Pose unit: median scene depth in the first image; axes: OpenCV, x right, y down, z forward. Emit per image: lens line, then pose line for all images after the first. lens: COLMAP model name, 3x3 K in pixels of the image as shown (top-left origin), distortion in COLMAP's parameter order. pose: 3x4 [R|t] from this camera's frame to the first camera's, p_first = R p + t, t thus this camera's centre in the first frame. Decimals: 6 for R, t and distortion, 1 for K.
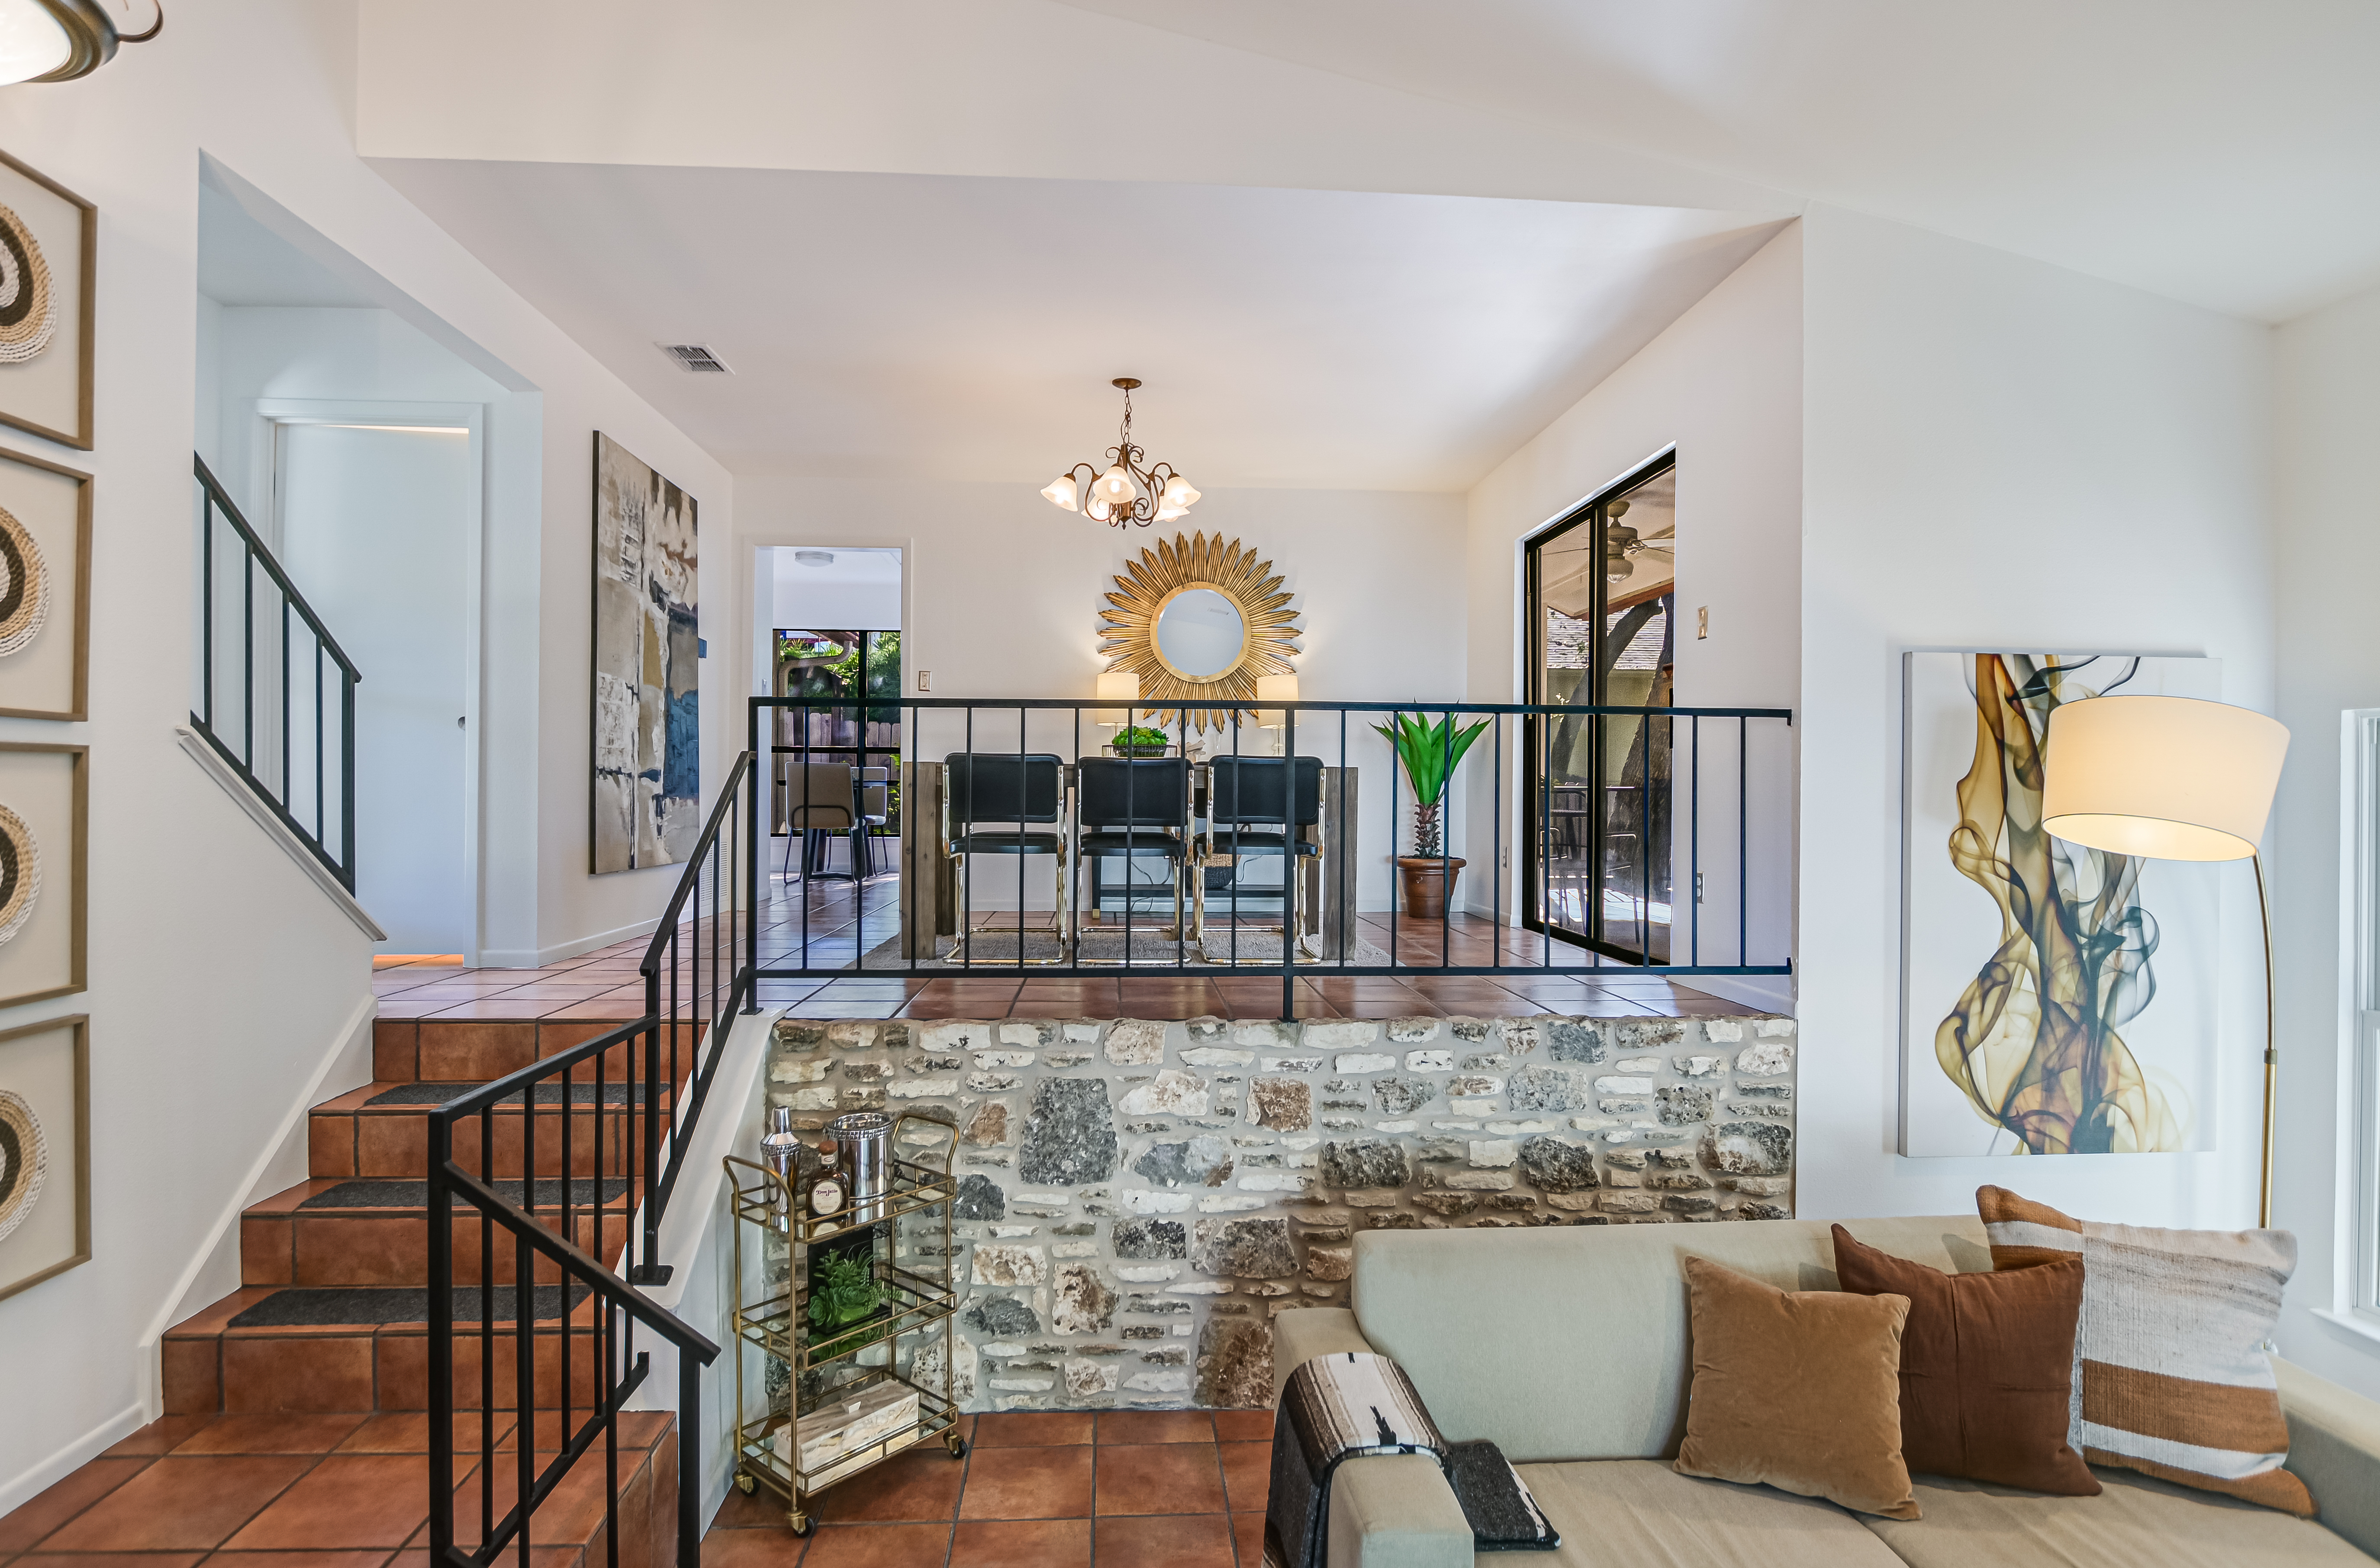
lens RADIAL K [[1229.5, 0, 1200.3], [0, 1229.5, 791.4], [0, 0, 1]] dist [-0.038358, 0.014595]
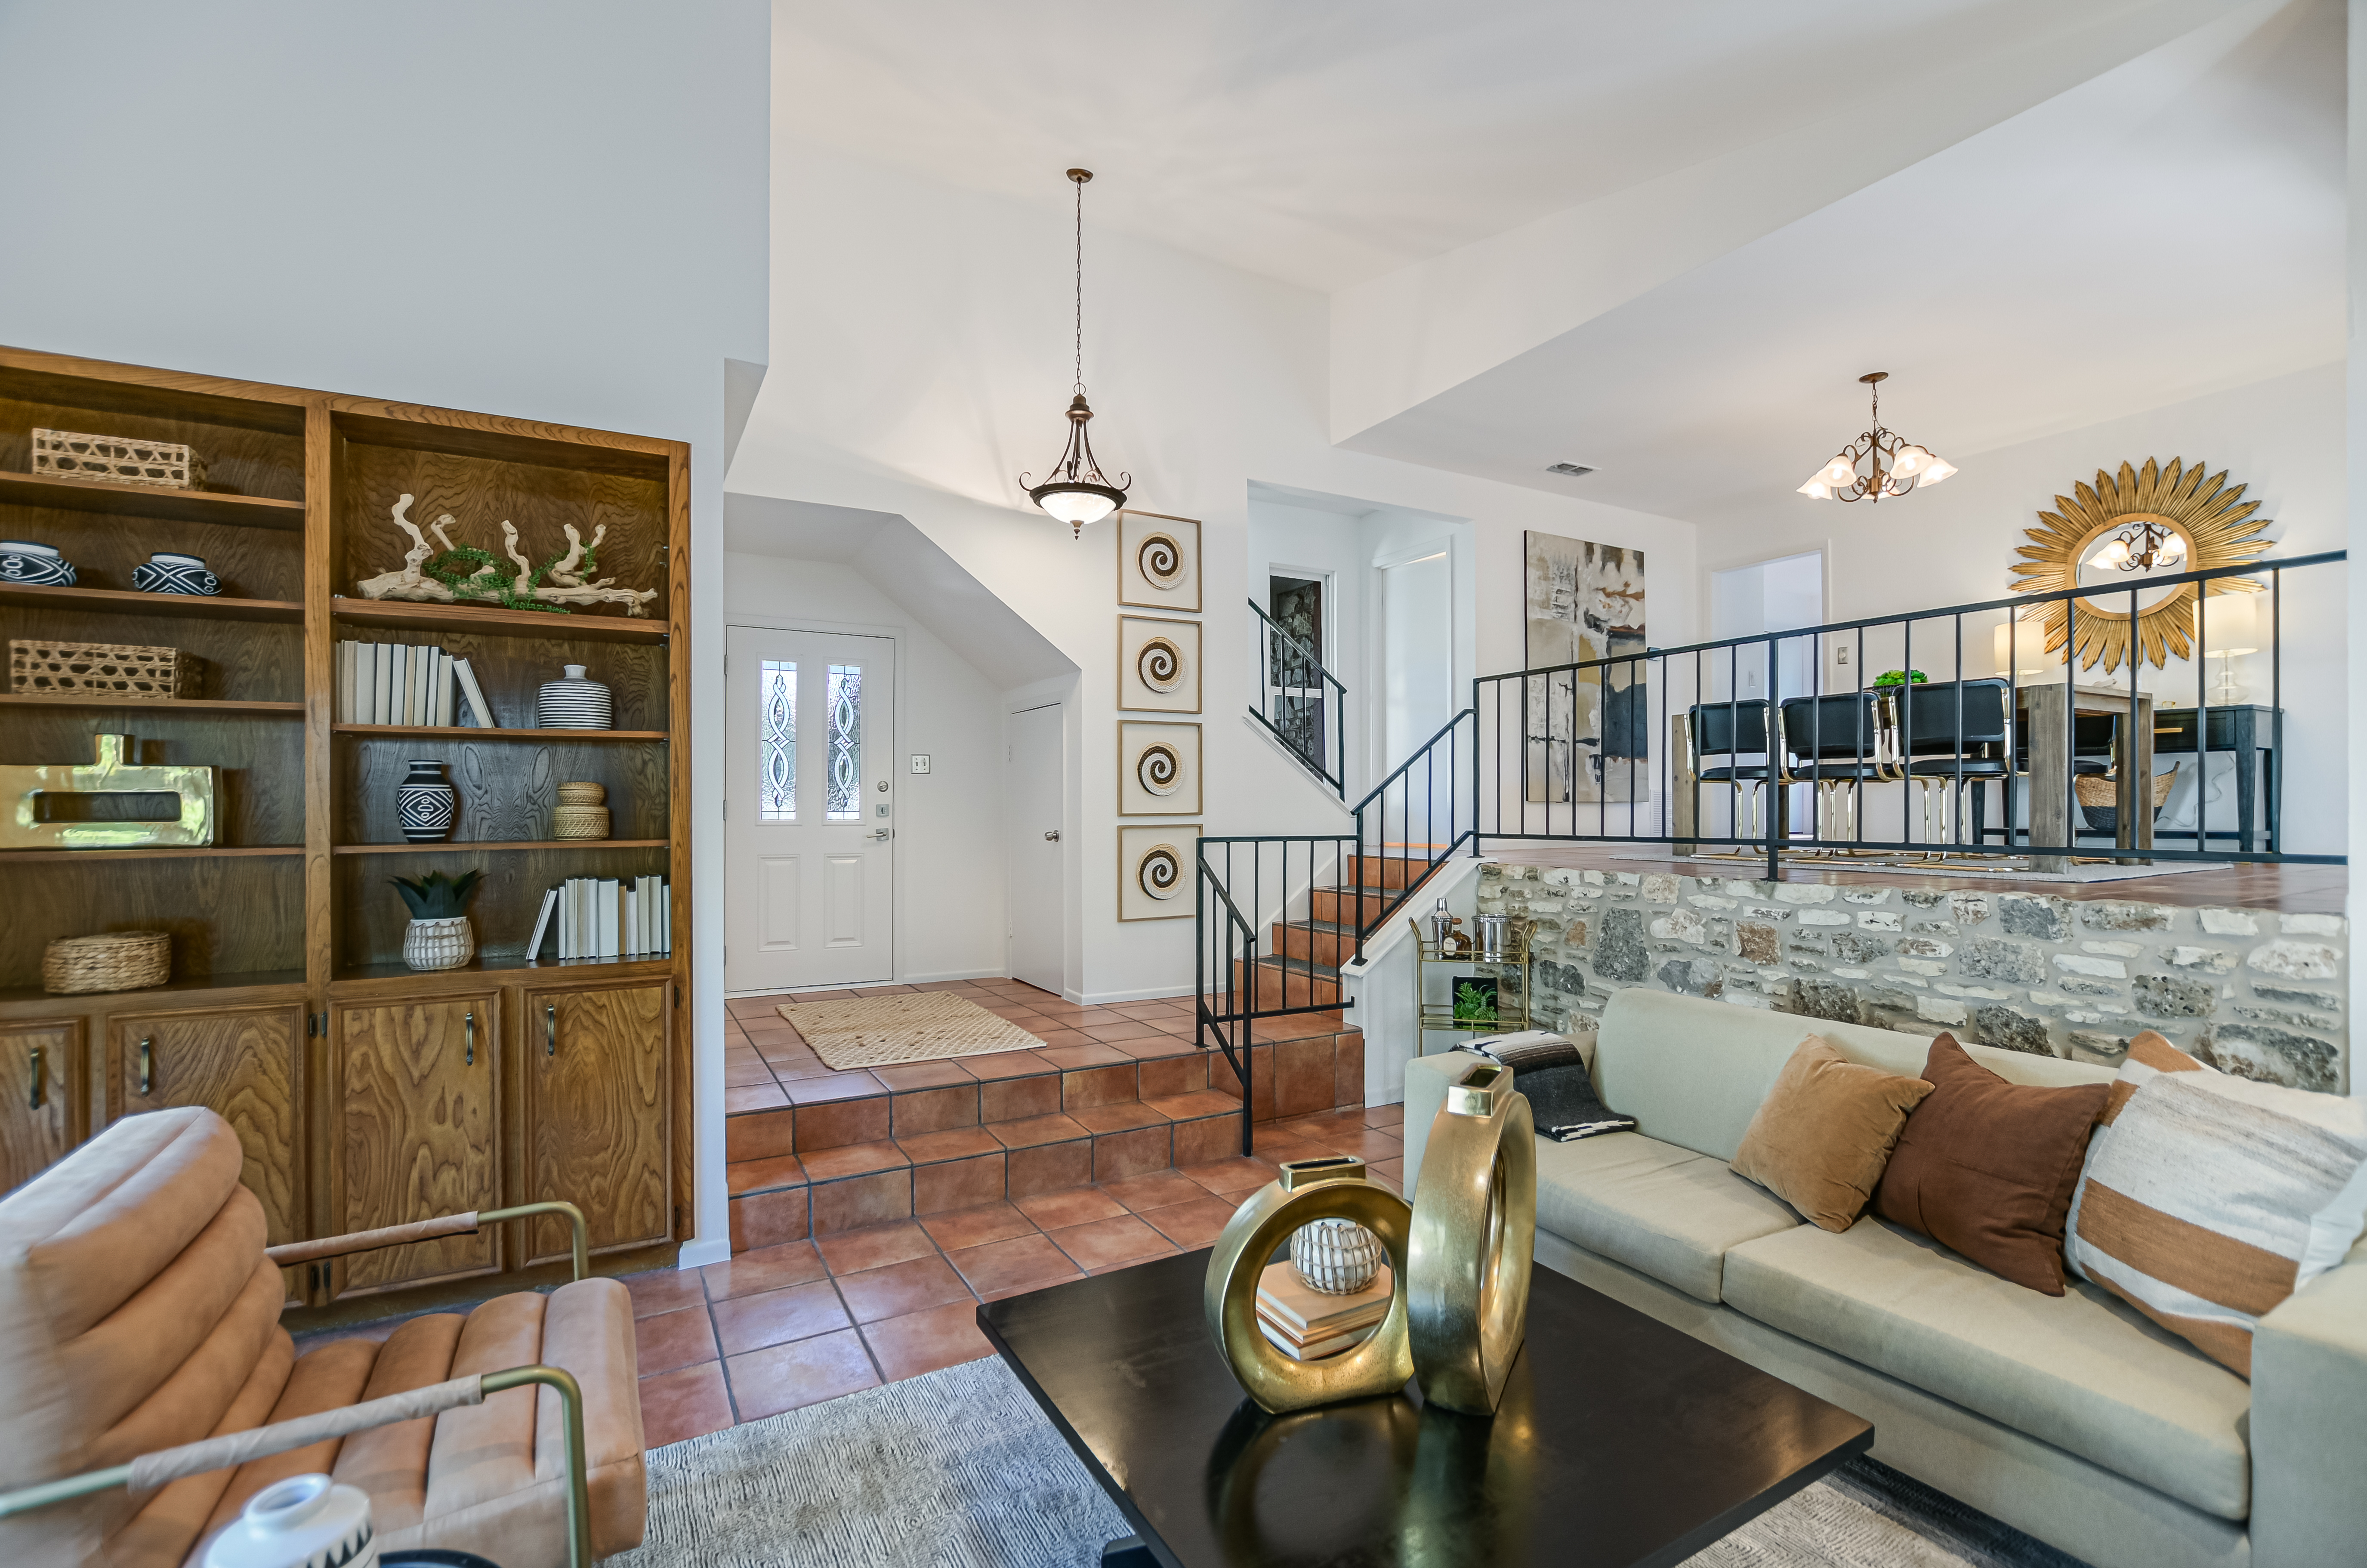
lens RADIAL K [[1048.2, 0, 1183.5], [0, 1048.2, 784.0], [0, 0, 1]] dist [-0.029792, 0.007672]
pose [[0.430992, -0.027862, -0.901925, 0.785005], [0.008803, 0.999605, -0.026673, 0.108073], [0.902313, 0.003557, 0.431067, -0.024516]]
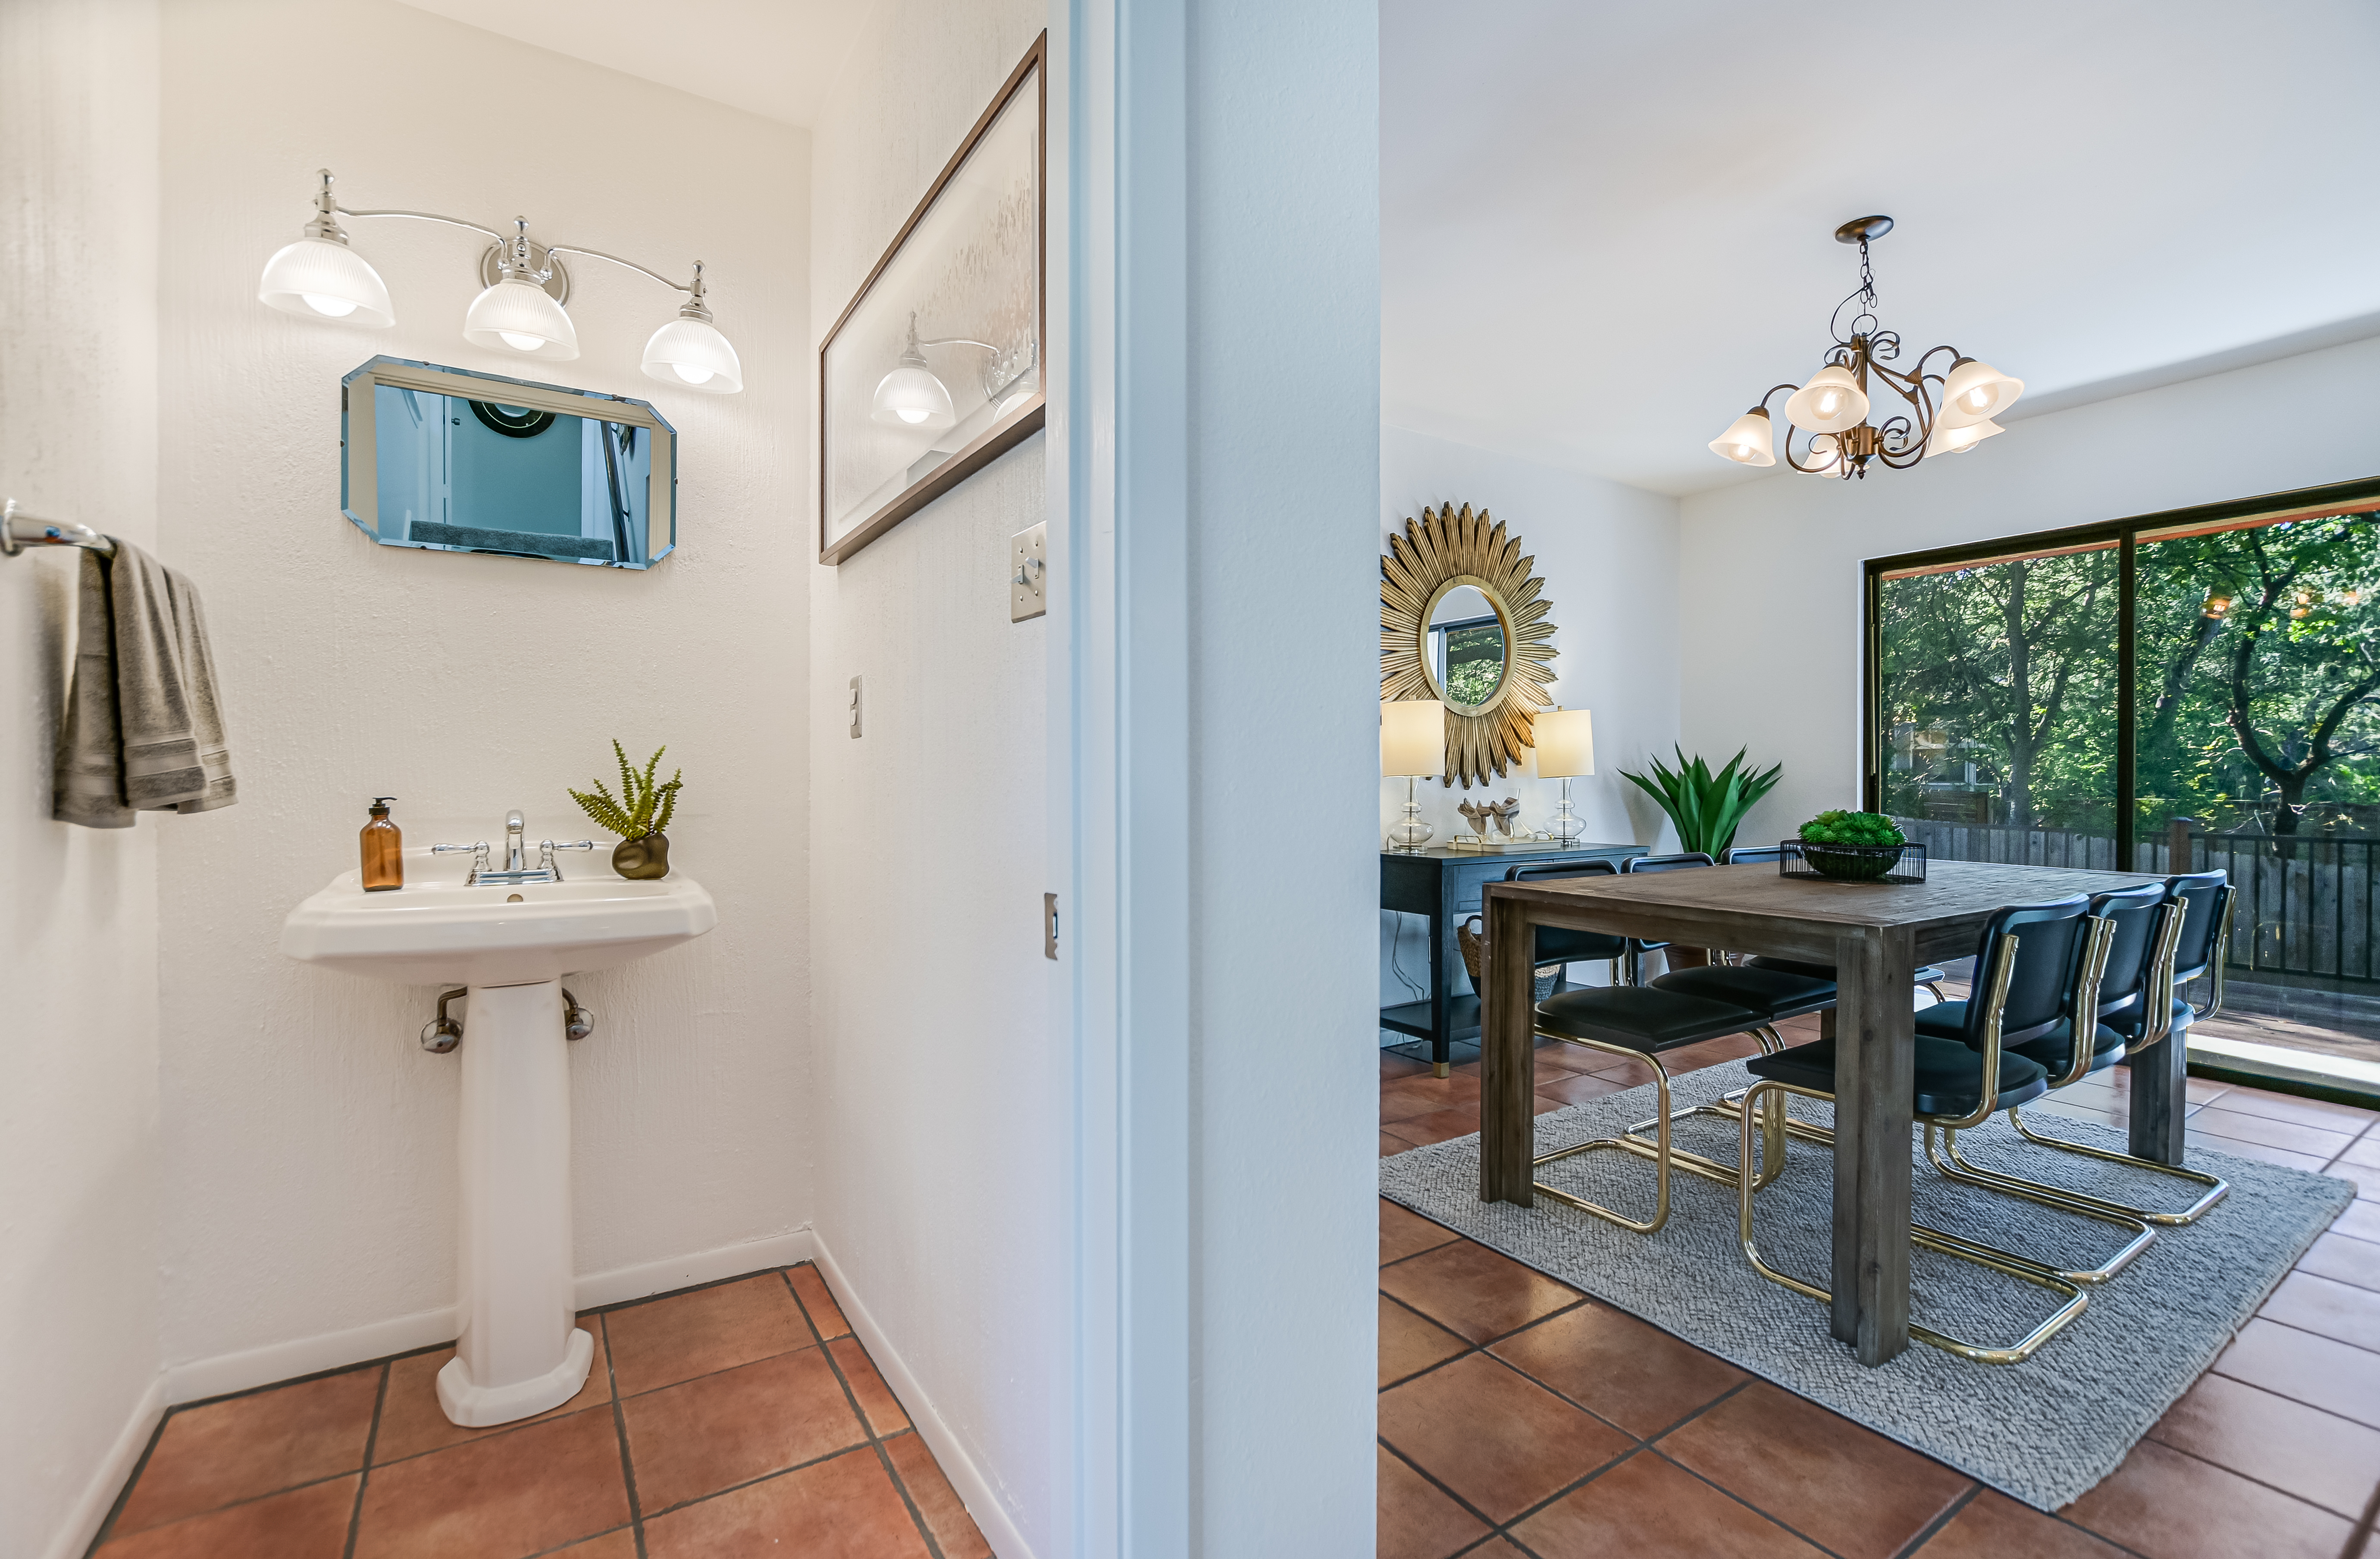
lens RADIAL K [[1053.3, 0, 1180.5], [0, 1053.3, 788.1], [0, 0, 1]] dist [-0.024979, -0.000084]
pose [[0.876111, -0.009551, 0.482014, -0.846362], [0.003784, 0.999909, 0.012935, -0.105095], [-0.482094, -0.009509, 0.876068, 1.037054]]
